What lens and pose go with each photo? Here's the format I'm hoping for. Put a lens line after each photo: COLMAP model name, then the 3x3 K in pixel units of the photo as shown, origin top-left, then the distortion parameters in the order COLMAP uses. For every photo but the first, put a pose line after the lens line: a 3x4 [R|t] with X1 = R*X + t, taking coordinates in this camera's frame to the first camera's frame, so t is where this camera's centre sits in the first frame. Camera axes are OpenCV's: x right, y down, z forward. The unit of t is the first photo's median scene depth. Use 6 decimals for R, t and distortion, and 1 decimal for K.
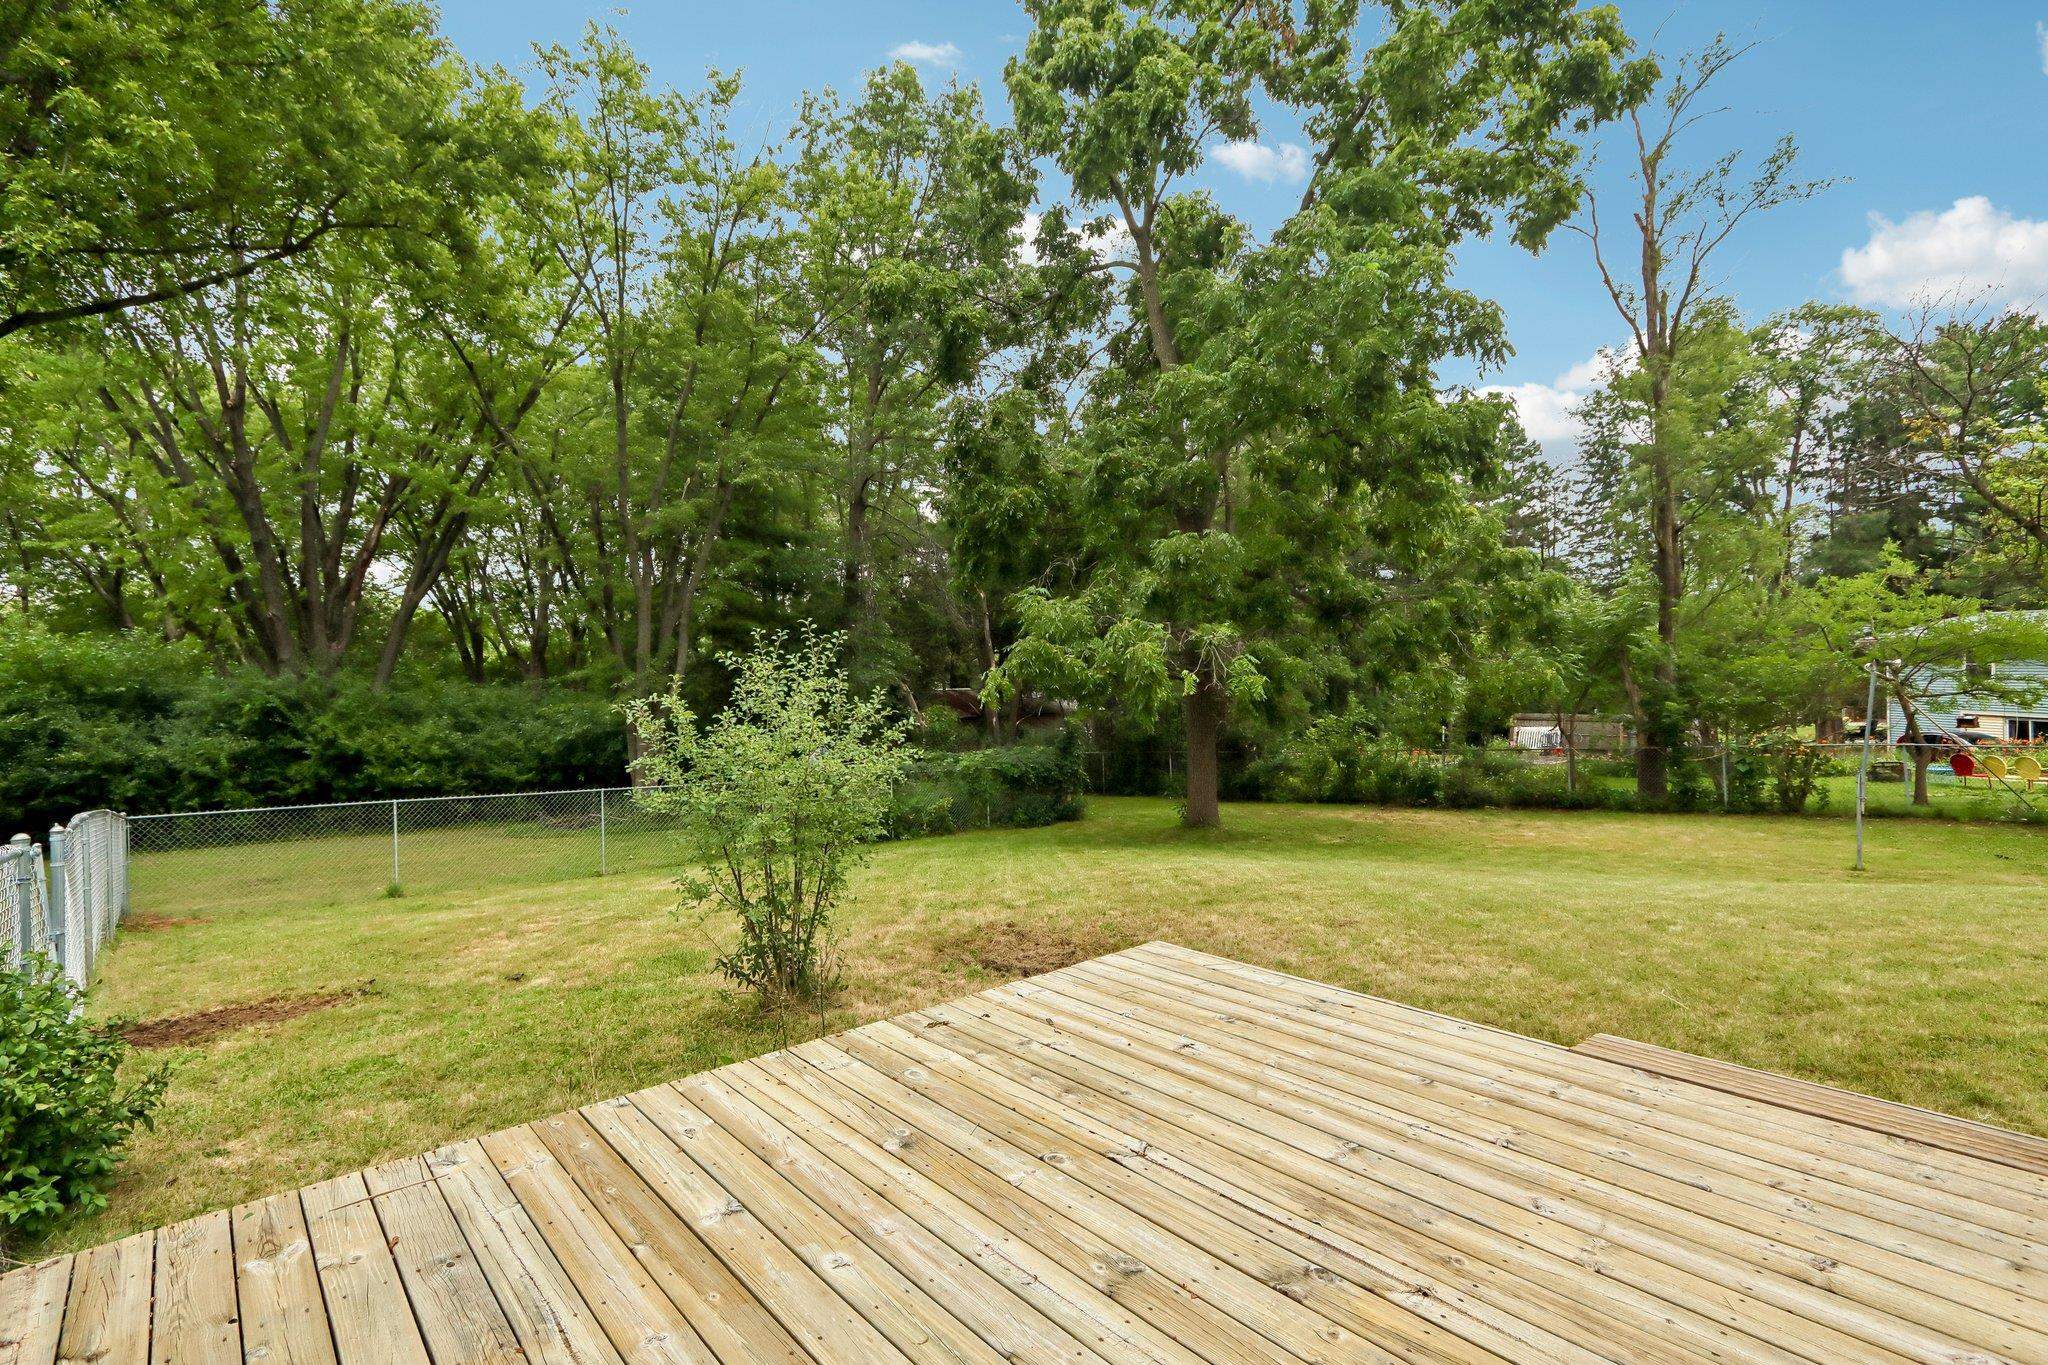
lens RADIAL K [[959.9, 0, 1019.8], [0, 959.9, 674.9], [0, 0, 1]] dist [-0.022112, 0.012081]
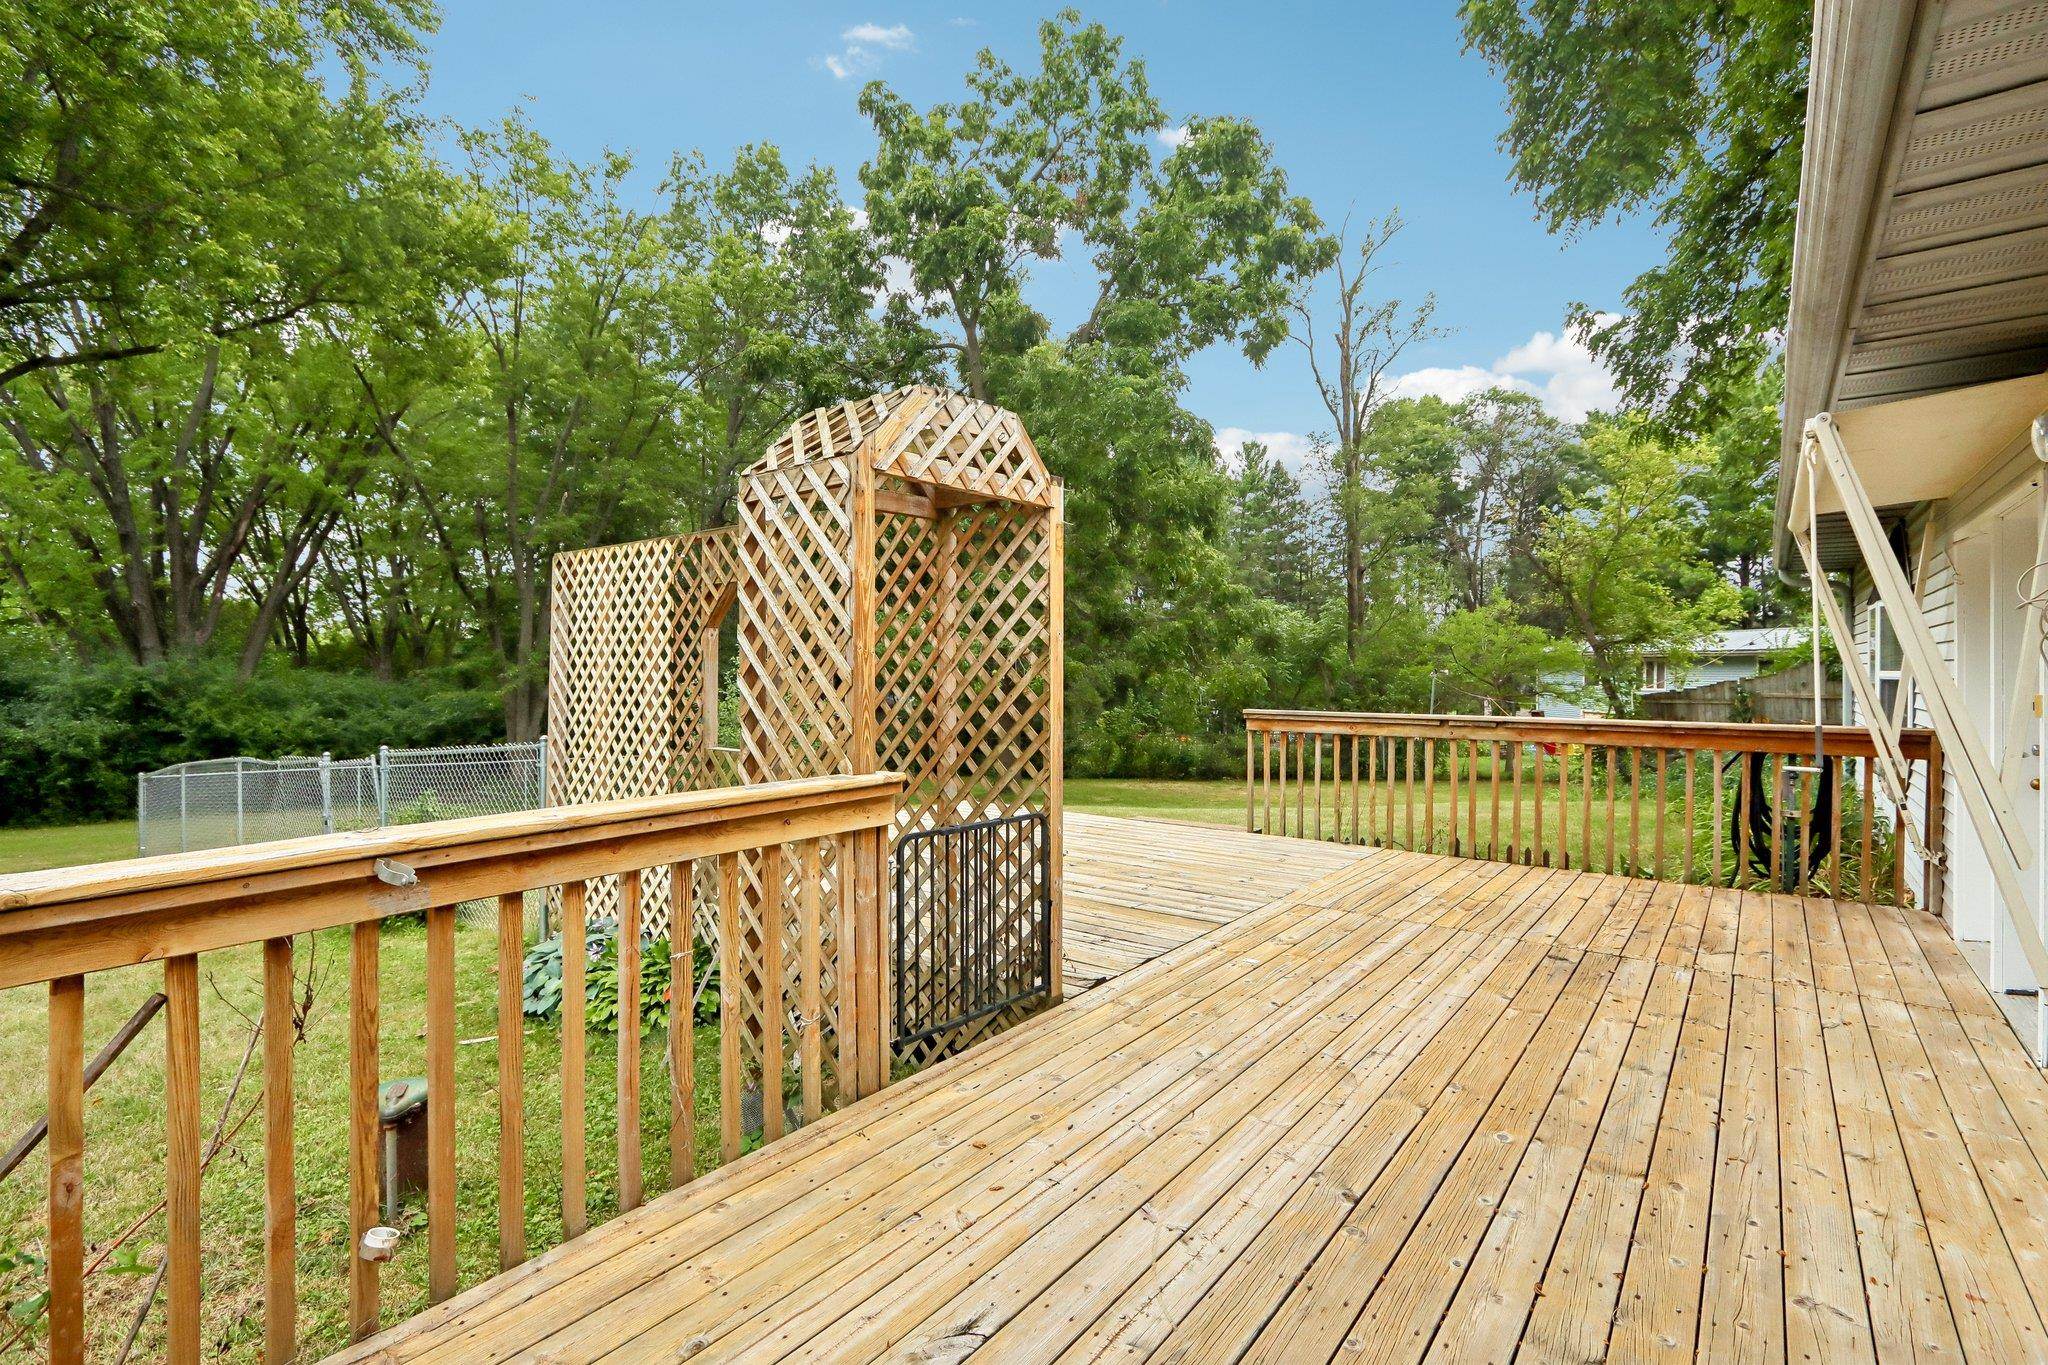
lens RADIAL K [[959.9, 0, 1019.8], [0, 959.9, 674.9], [0, 0, 1]] dist [-0.022112, 0.012081]
pose [[0.983017, 0.013994, 0.182980, -0.029575], [-0.014104, 0.999900, -0.000700, 0.001789], [-0.182972, -0.001892, 0.983116, -0.235319]]
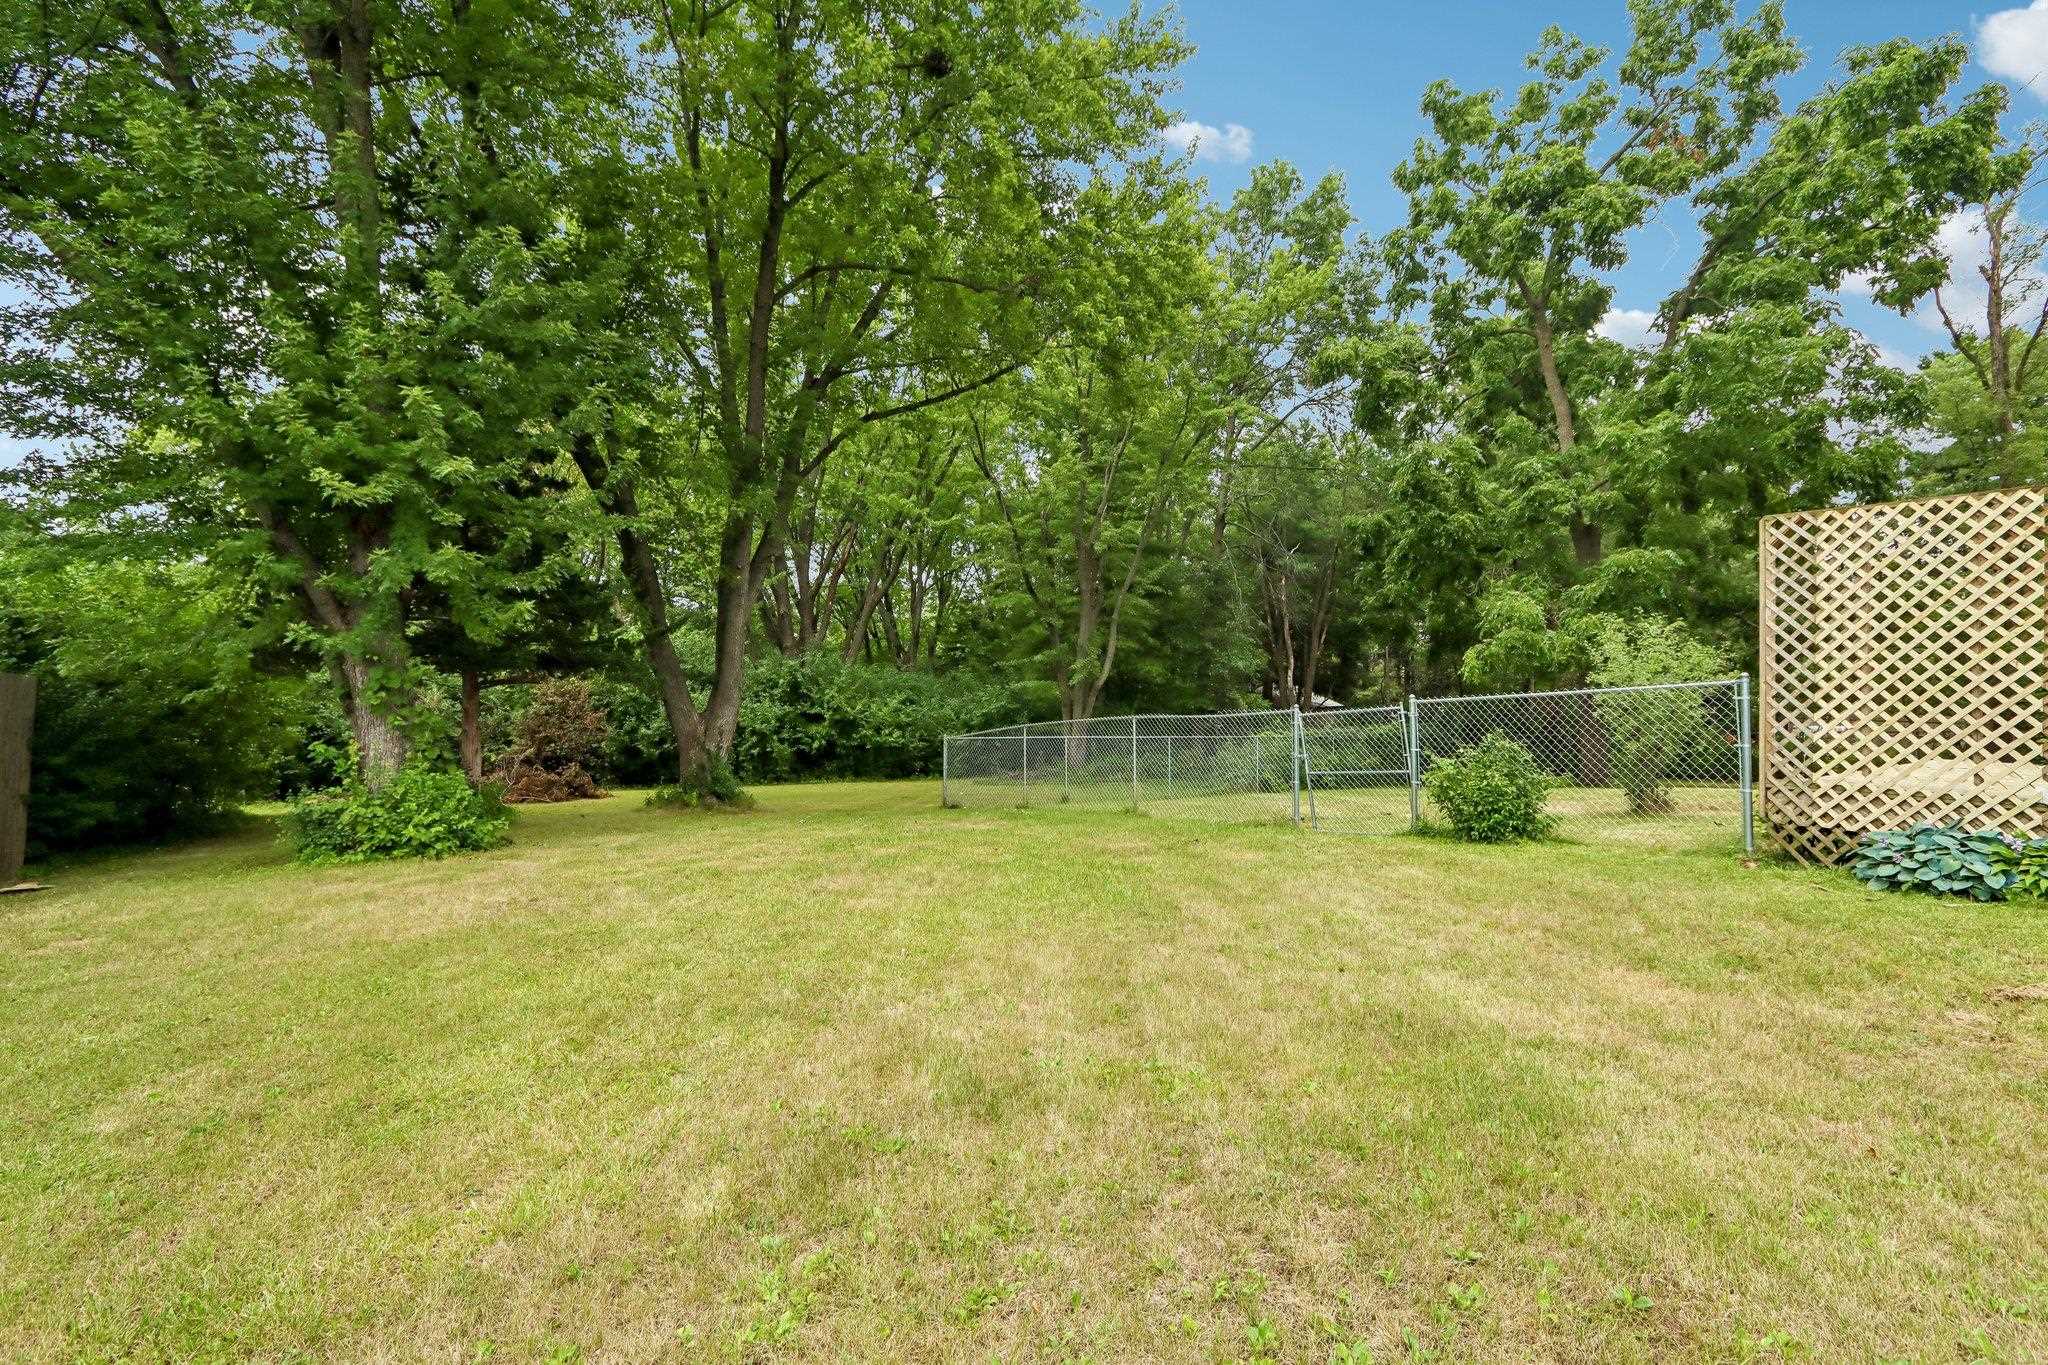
lens RADIAL K [[959.9, 0, 1019.8], [0, 959.9, 674.9], [0, 0, 1]] dist [-0.022112, 0.012081]
pose [[0.989956, 0.013069, -0.140772, -0.331645], [-0.014057, 0.999883, -0.006026, 0.032001], [0.140677, 0.007944, 0.990024, -0.296205]]
